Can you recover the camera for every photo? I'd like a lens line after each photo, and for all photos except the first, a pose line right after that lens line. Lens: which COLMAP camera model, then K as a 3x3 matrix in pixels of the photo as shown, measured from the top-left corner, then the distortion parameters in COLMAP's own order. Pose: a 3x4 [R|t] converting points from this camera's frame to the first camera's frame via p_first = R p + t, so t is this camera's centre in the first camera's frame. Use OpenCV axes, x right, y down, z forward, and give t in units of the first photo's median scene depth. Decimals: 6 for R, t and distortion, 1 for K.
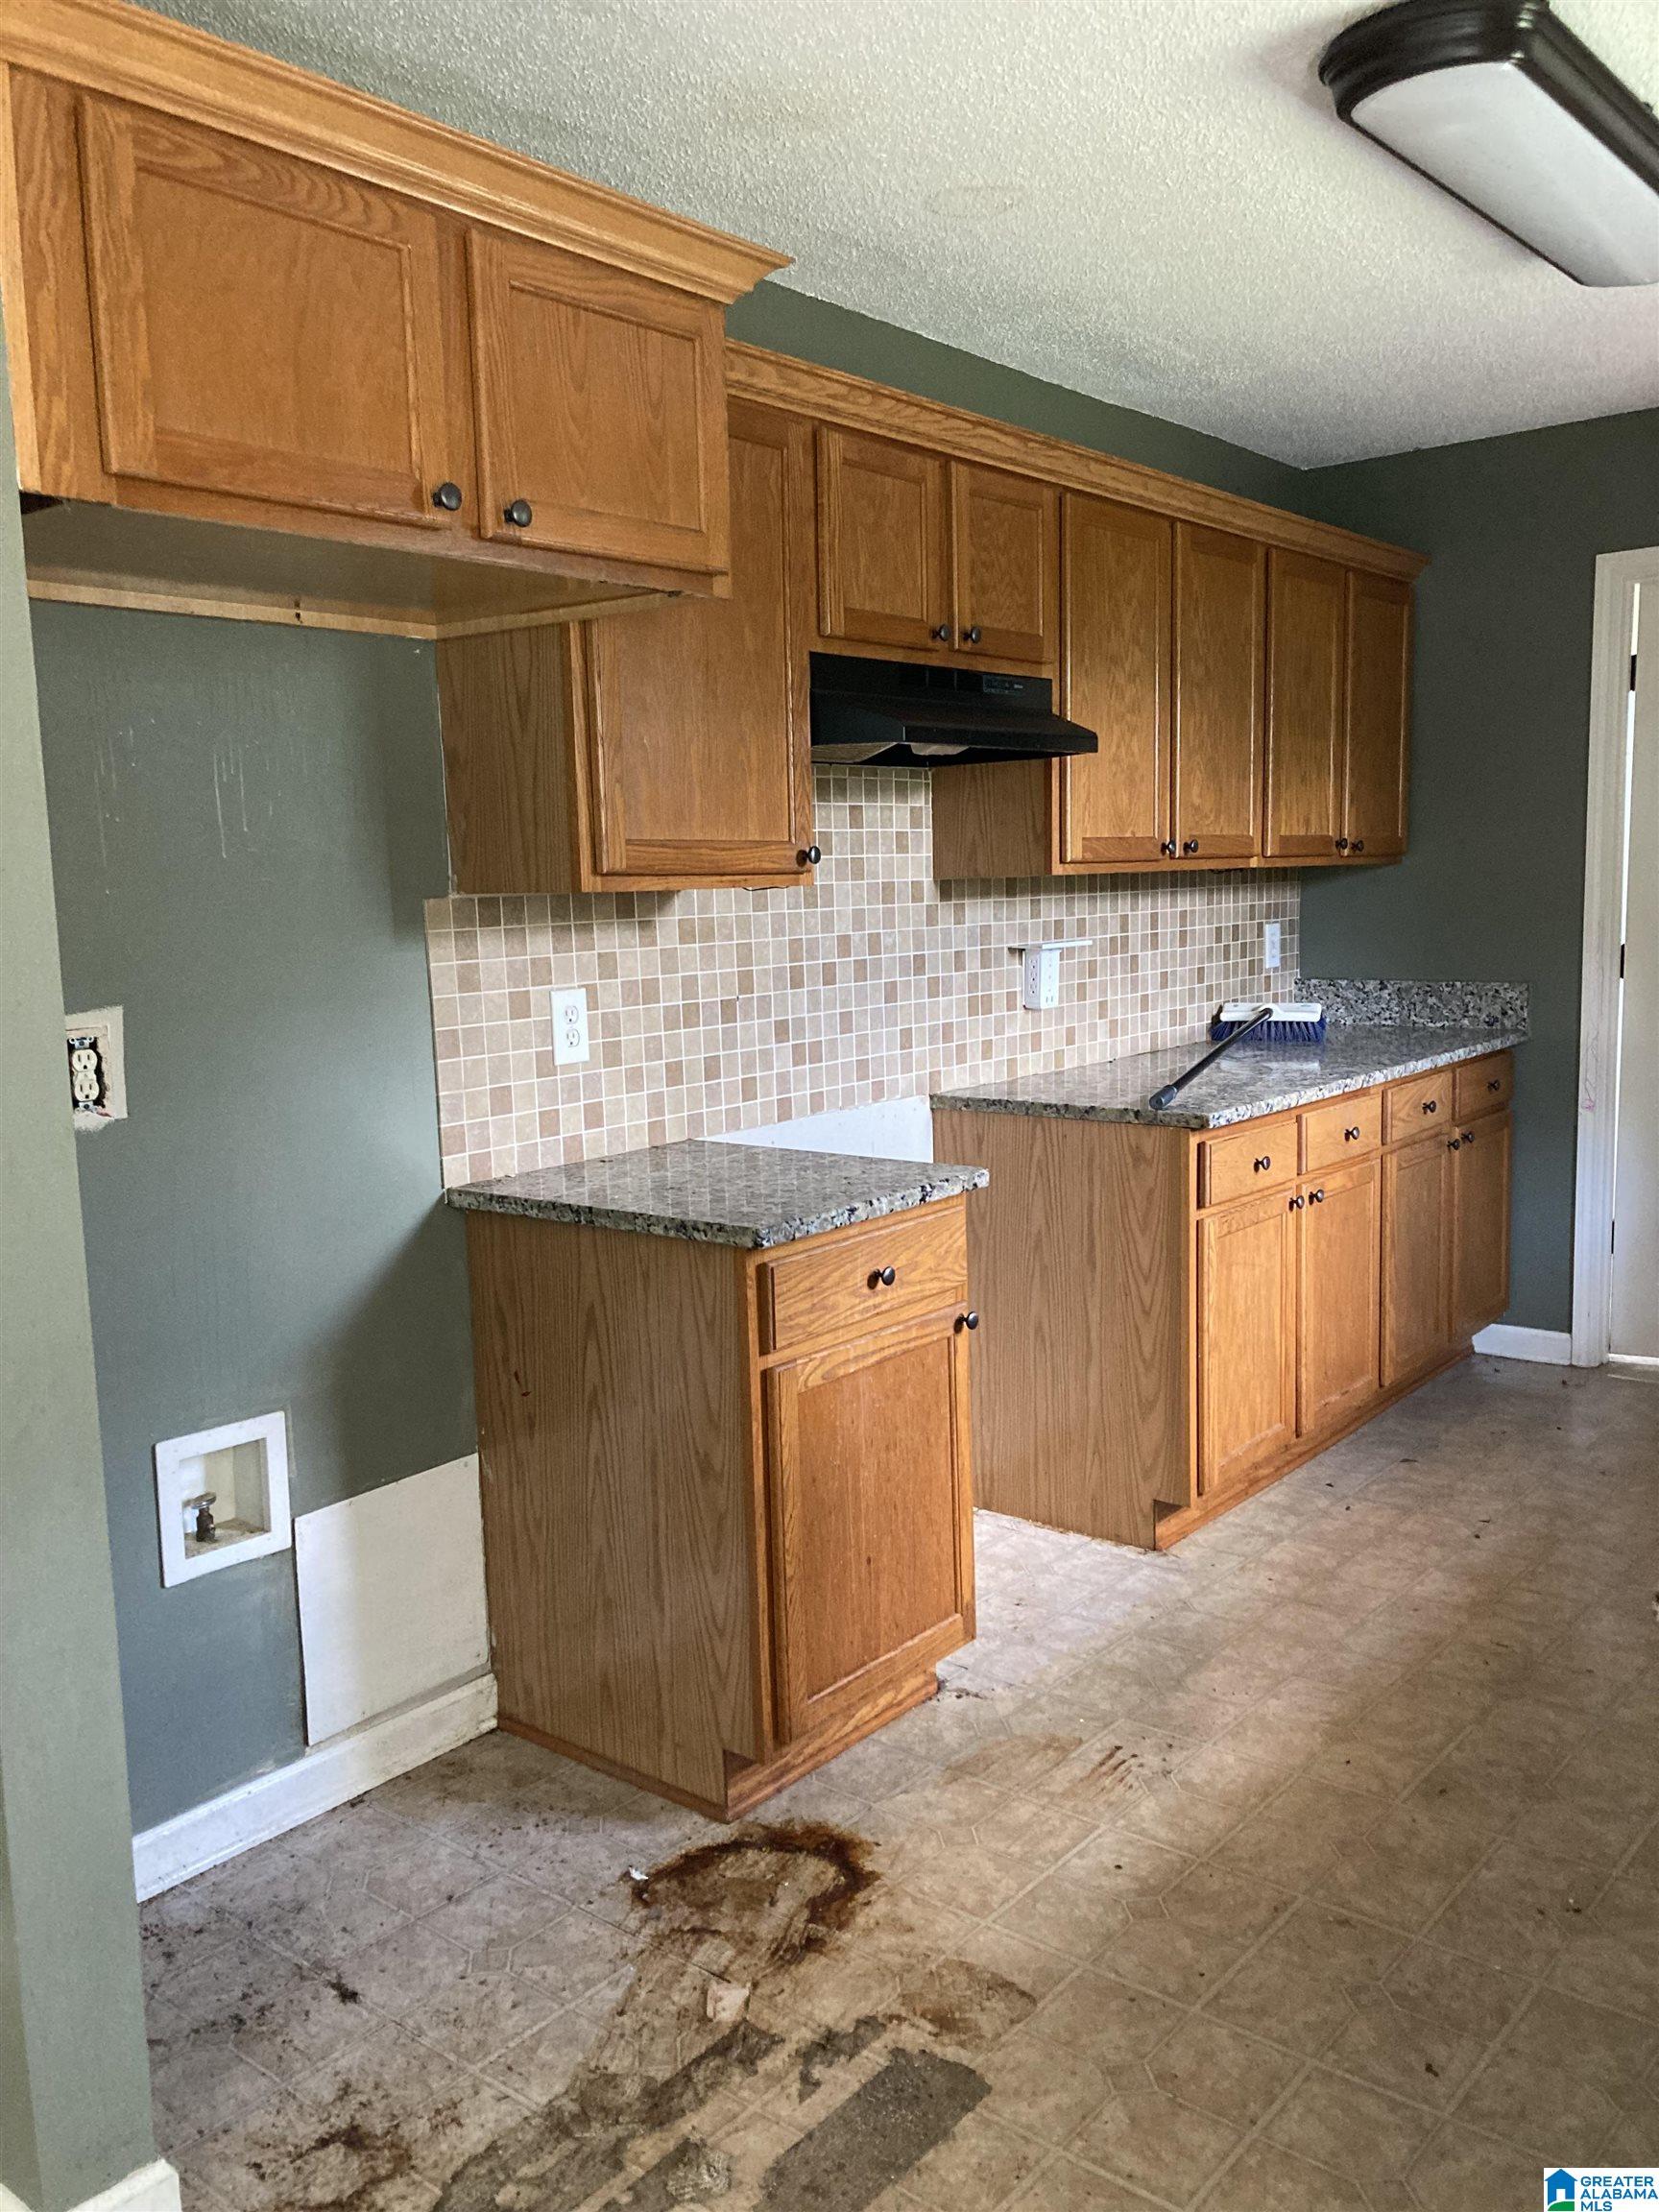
lens RADIAL K [[1804.1, 0, 828.8], [0, 1804.1, 1125.2], [0, 0, 1]] dist [0.034807, -0.002749]
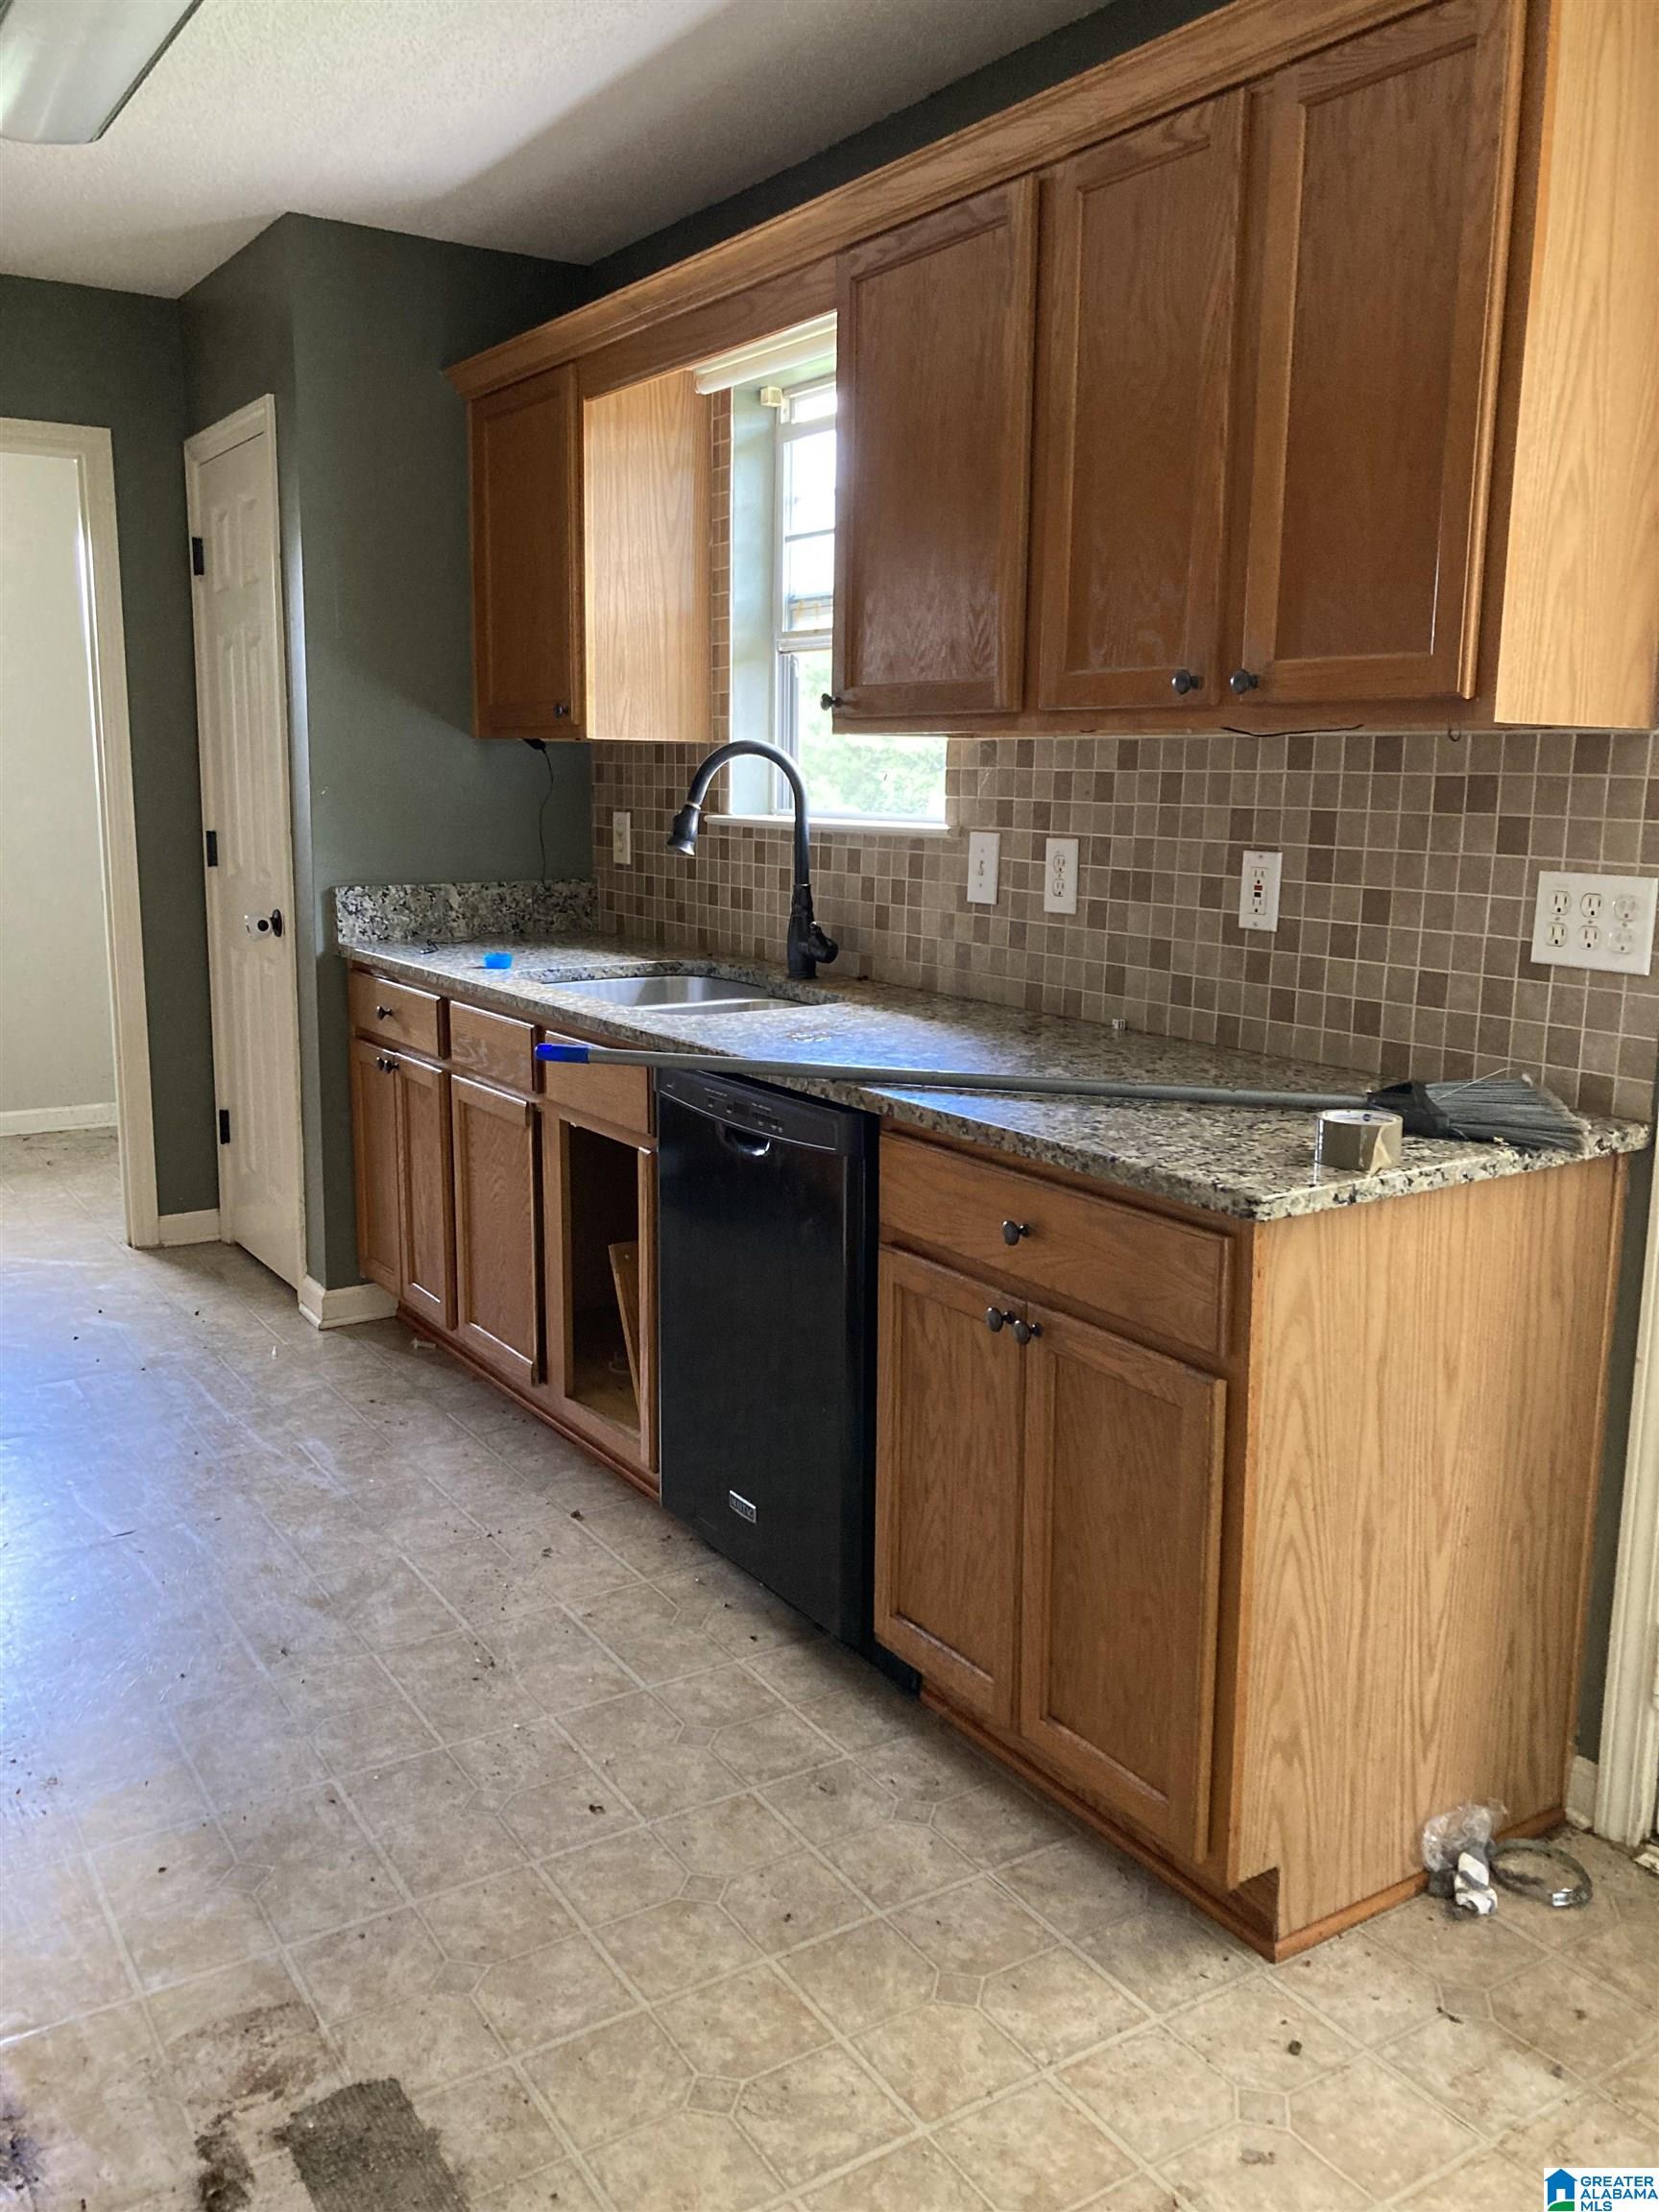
lens RADIAL K [[1814.3, 0, 803.4], [0, 1814.3, 1098.6], [0, 0, 1]] dist [0.036622, -0.000372]
pose [[0.312871, -0.135775, 0.940041, -0.469539], [0.106228, 0.988522, 0.107422, -0.016314], [-0.943837, 0.066249, 0.323703, 0.362944]]
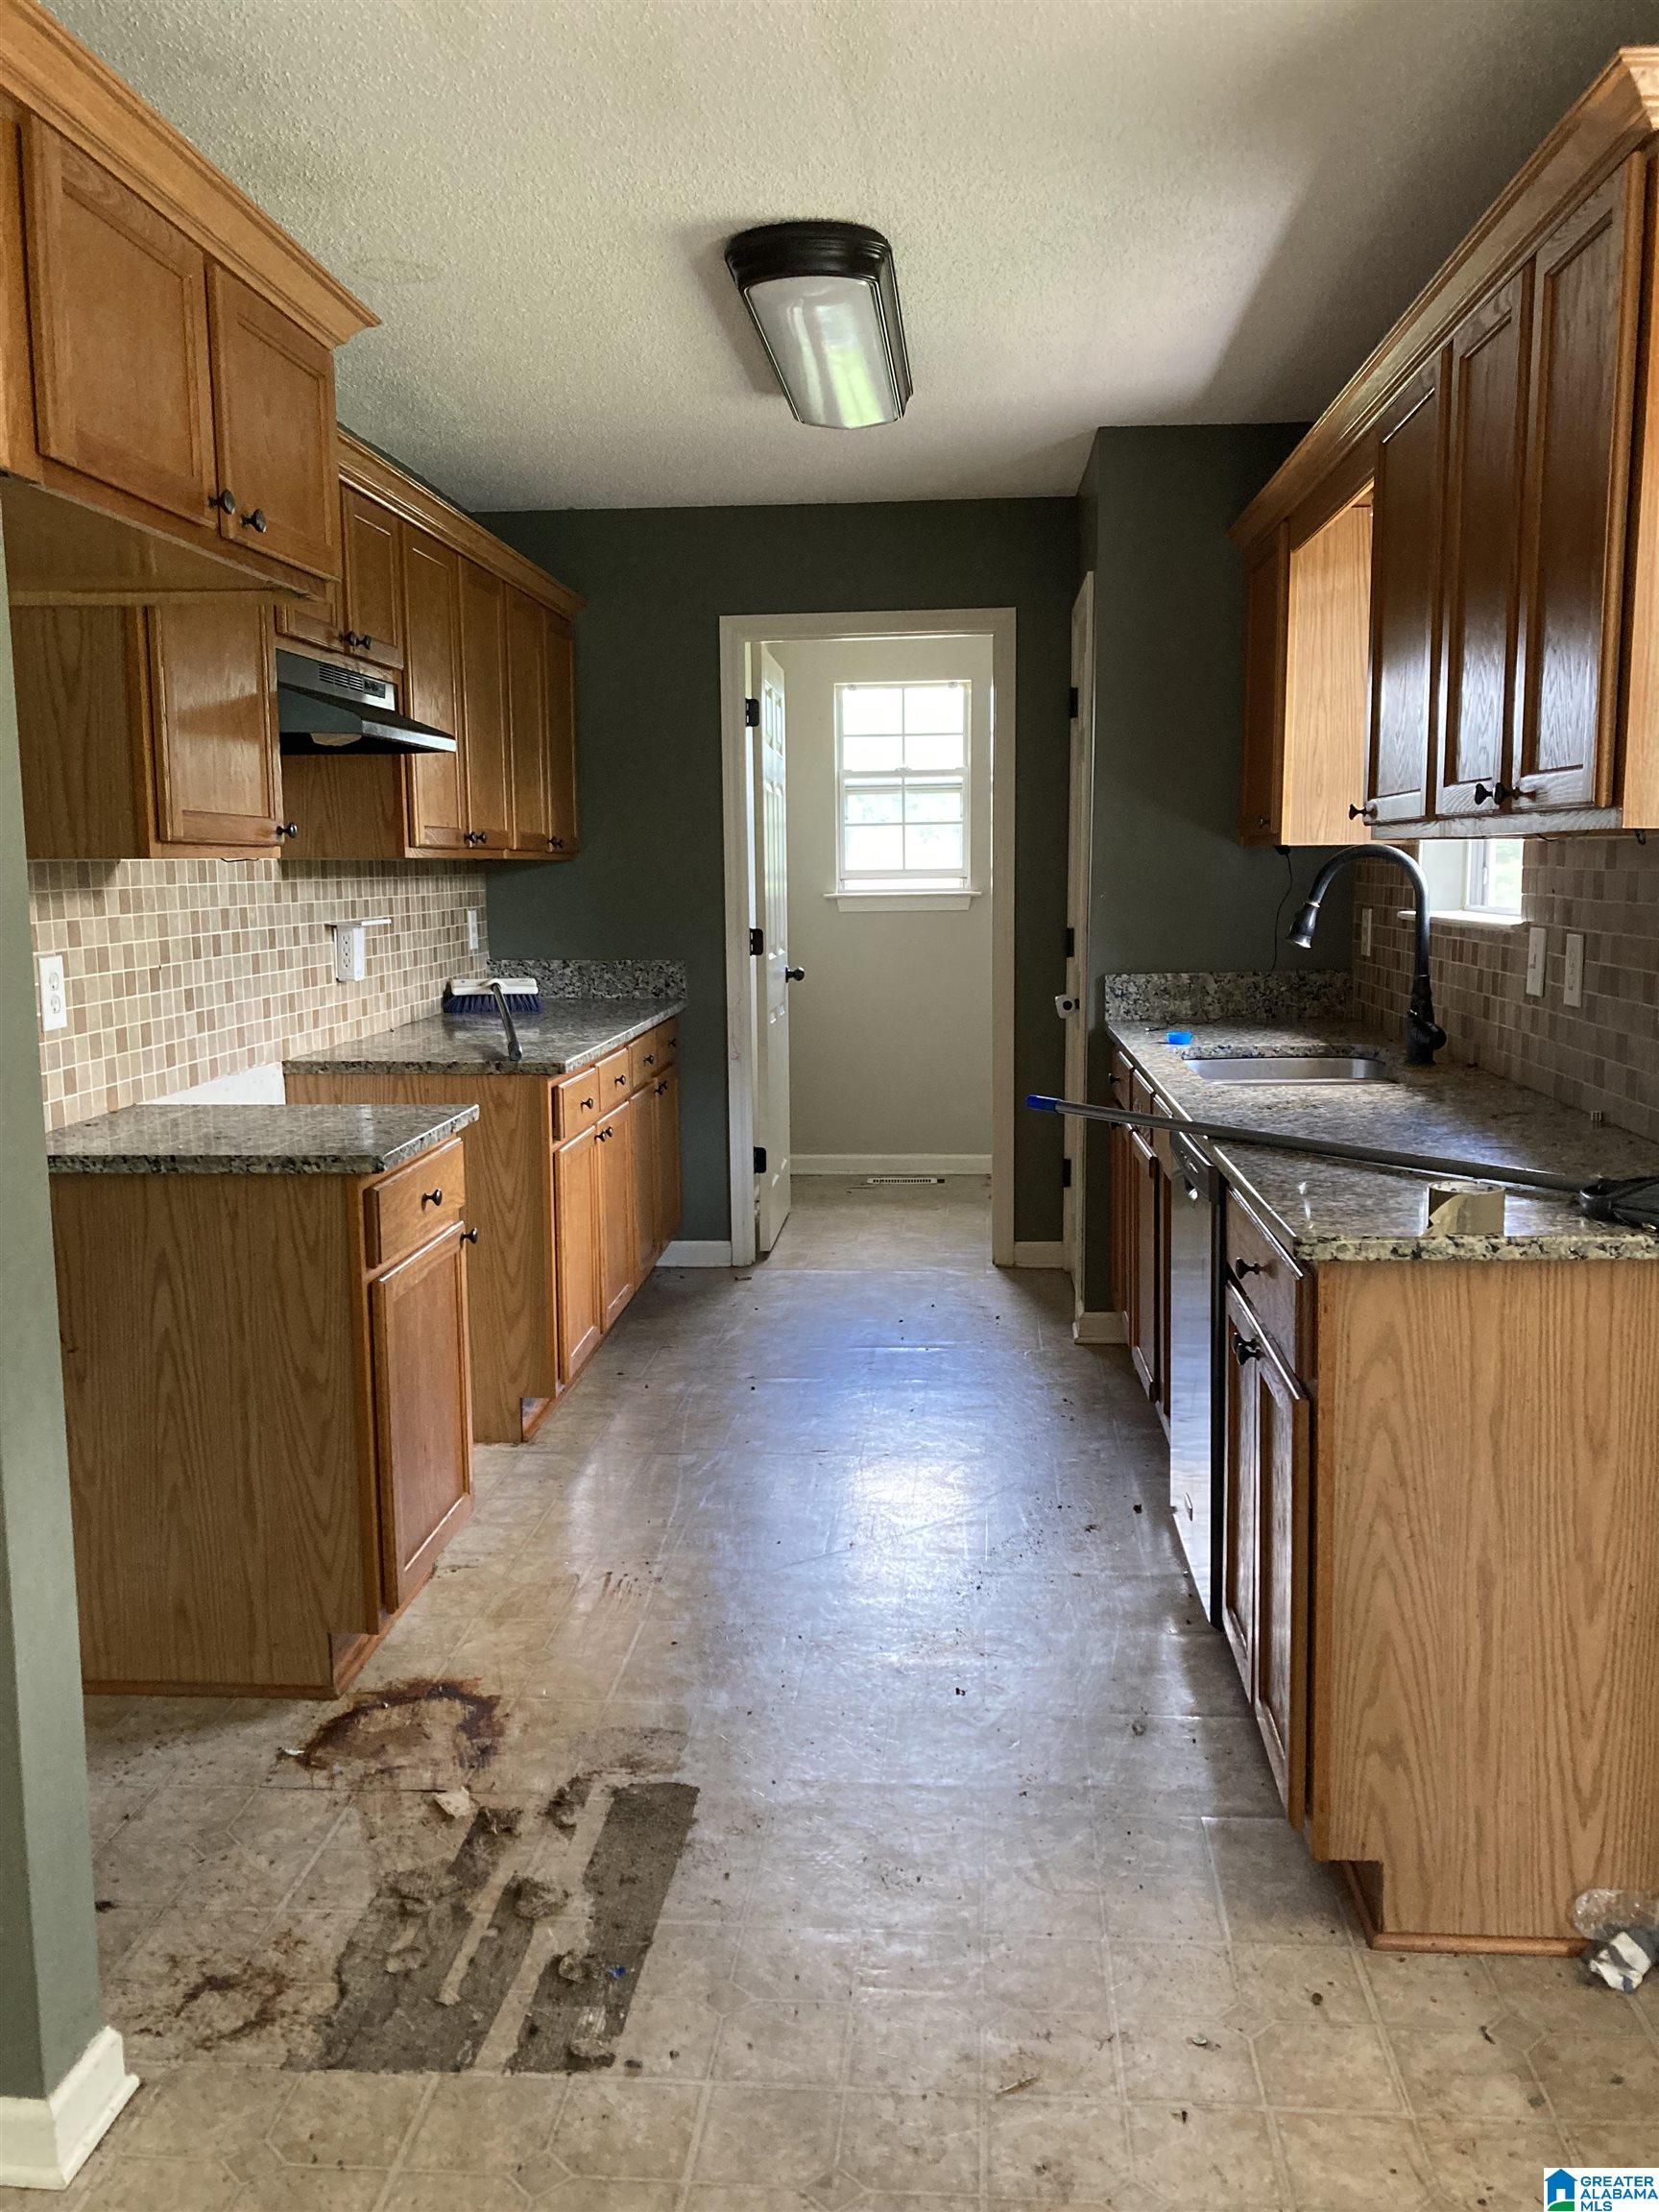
lens RADIAL K [[1802.1, 0, 829.5], [0, 1802.1, 1106.0], [0, 0, 1]] dist [0.051351, 0.002752]
pose [[0.819263, -0.054920, 0.570781, -0.405333], [0.062791, 0.998009, 0.005901, 0.032952], [-0.569969, 0.031005, 0.821081, -0.093872]]
